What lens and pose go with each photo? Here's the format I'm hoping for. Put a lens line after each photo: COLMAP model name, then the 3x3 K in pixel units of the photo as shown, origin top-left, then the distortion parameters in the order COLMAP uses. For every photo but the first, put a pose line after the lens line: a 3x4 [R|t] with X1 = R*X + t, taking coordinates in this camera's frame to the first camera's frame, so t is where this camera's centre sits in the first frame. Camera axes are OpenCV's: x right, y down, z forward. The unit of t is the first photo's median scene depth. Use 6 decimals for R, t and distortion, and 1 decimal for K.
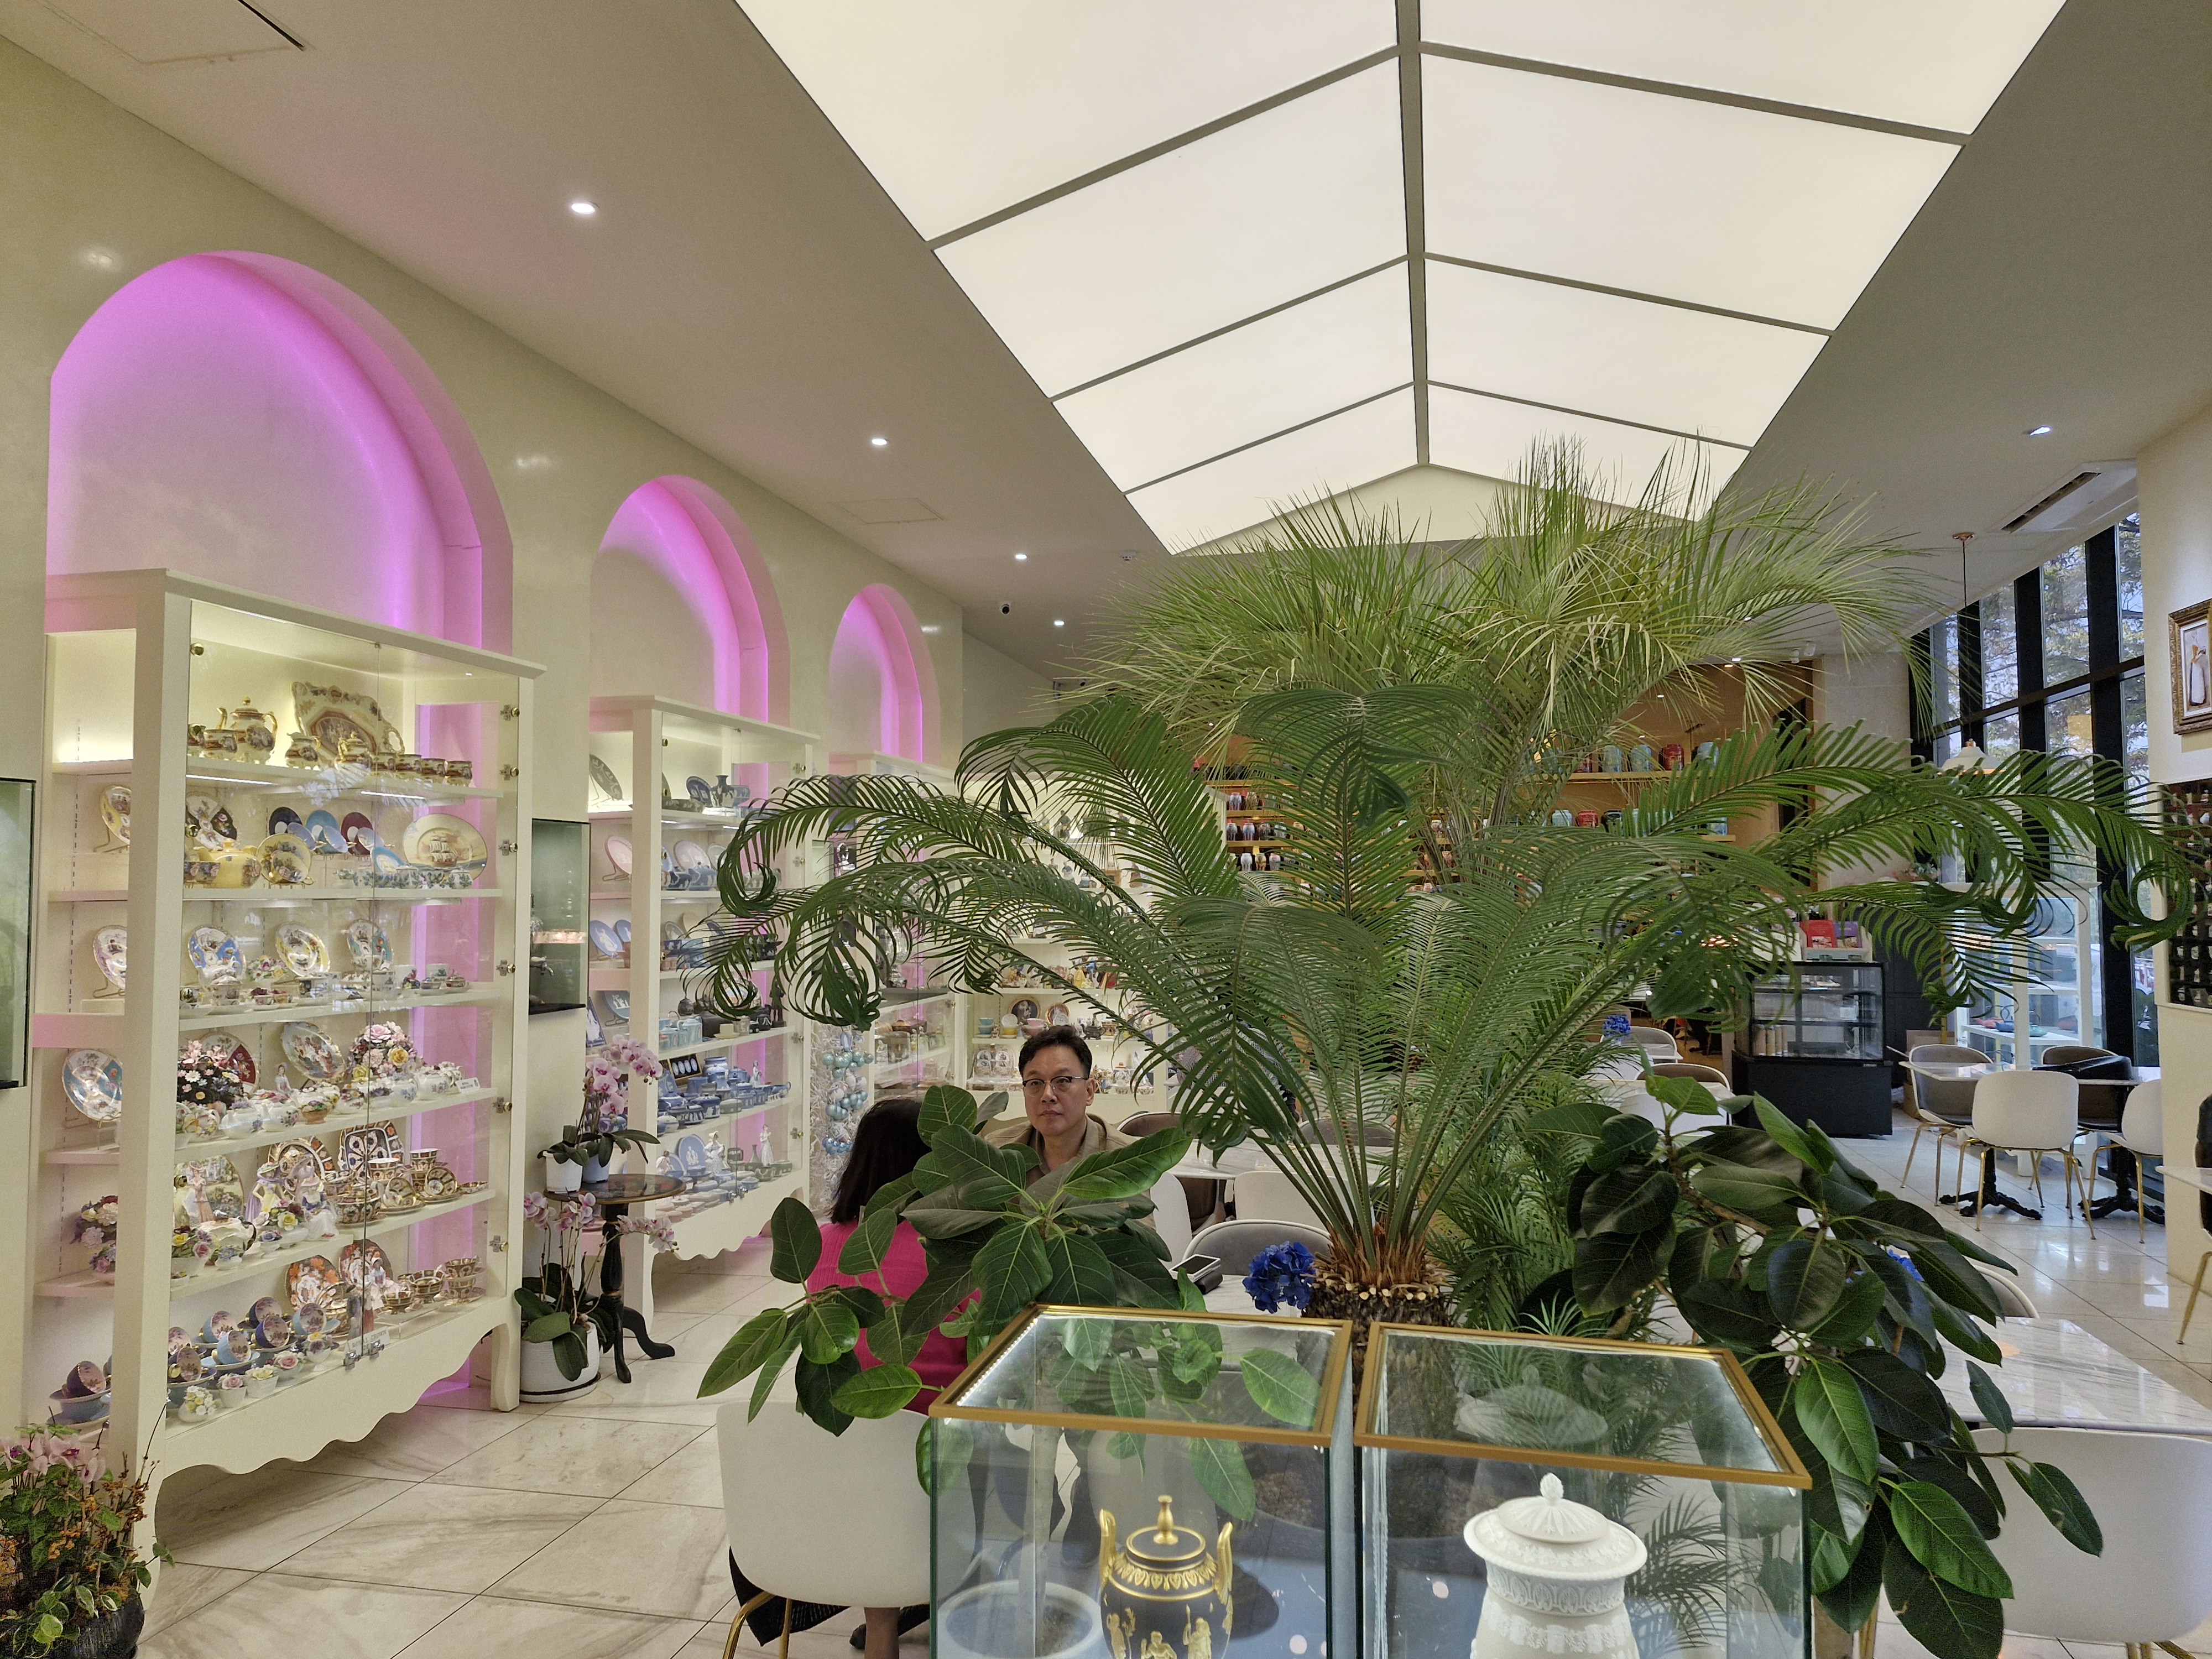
lens RADIAL K [[1547.3, 0, 1109.2], [0, 1547.3, 829.1], [0, 0, 1]] dist [0.052020, -0.010998]
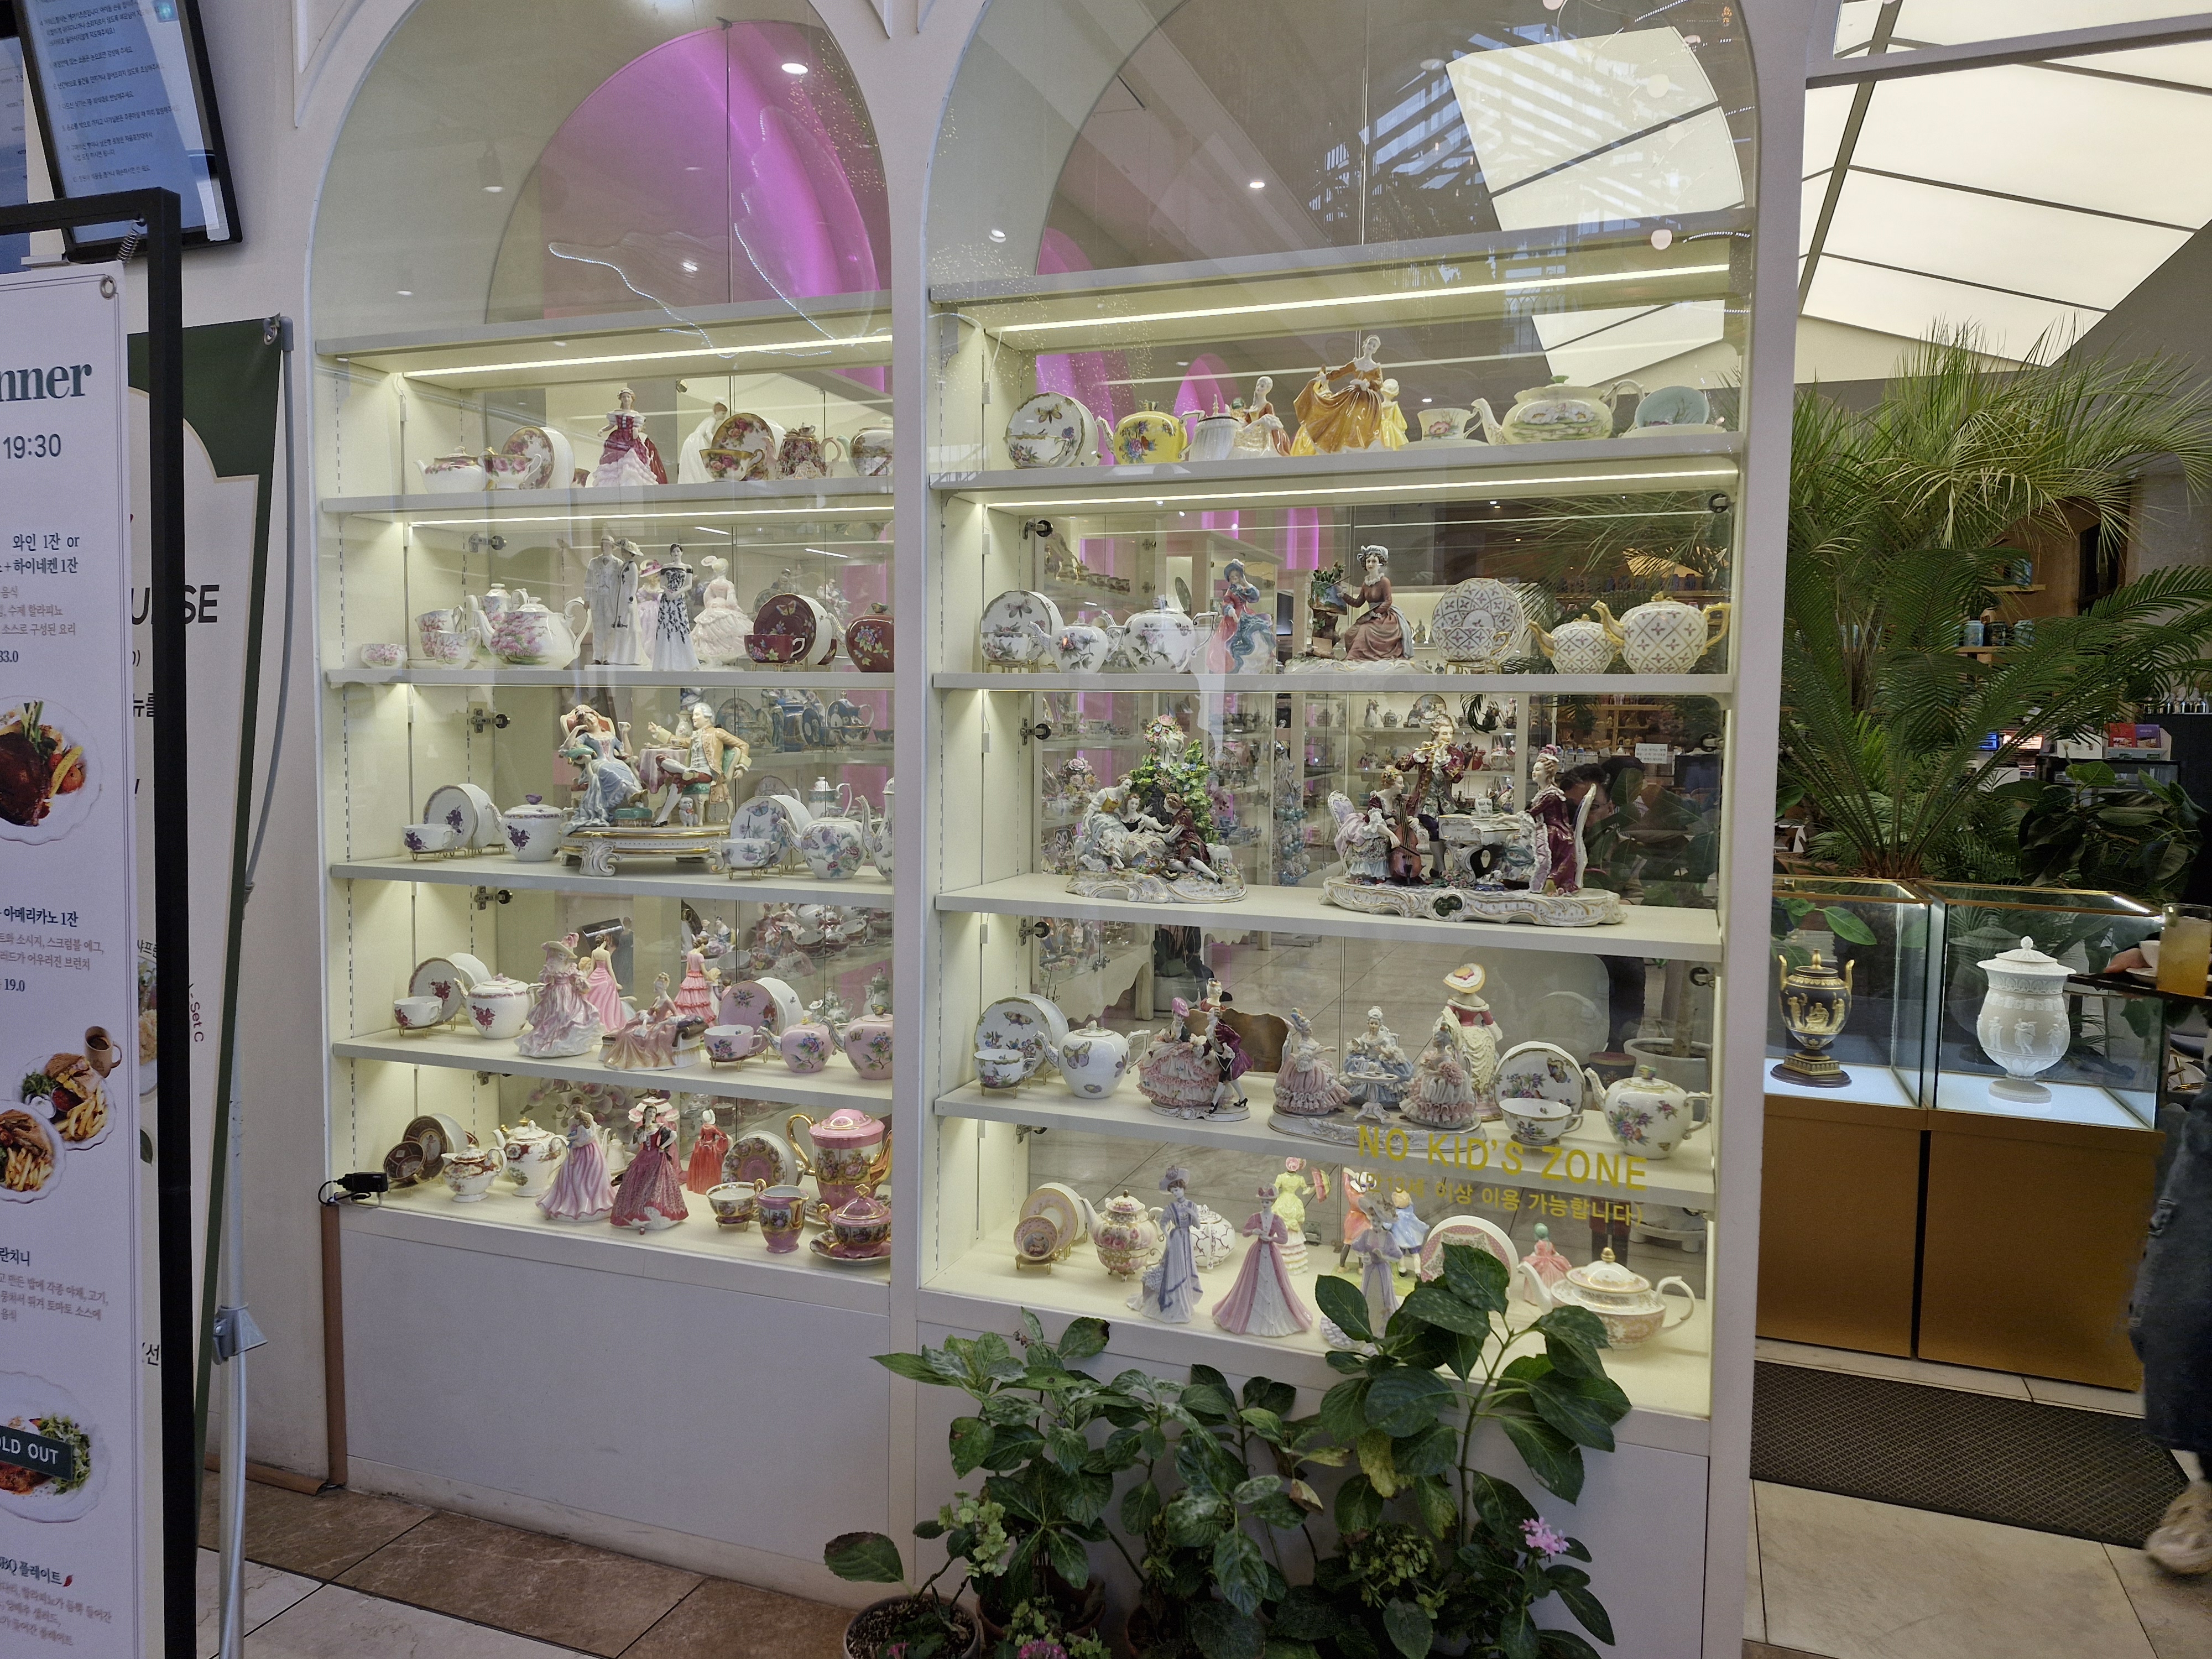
lens RADIAL K [[1547.3, 0, 1095.7], [0, 1547.3, 818.2], [0, 0, 1]] dist [0.052020, -0.010998]
pose [[0.990754, 0.024633, -0.133413, -0.254249], [-0.009346, 0.993434, 0.114024, 0.013591], [0.135346, -0.111723, 0.984479, -0.456064]]
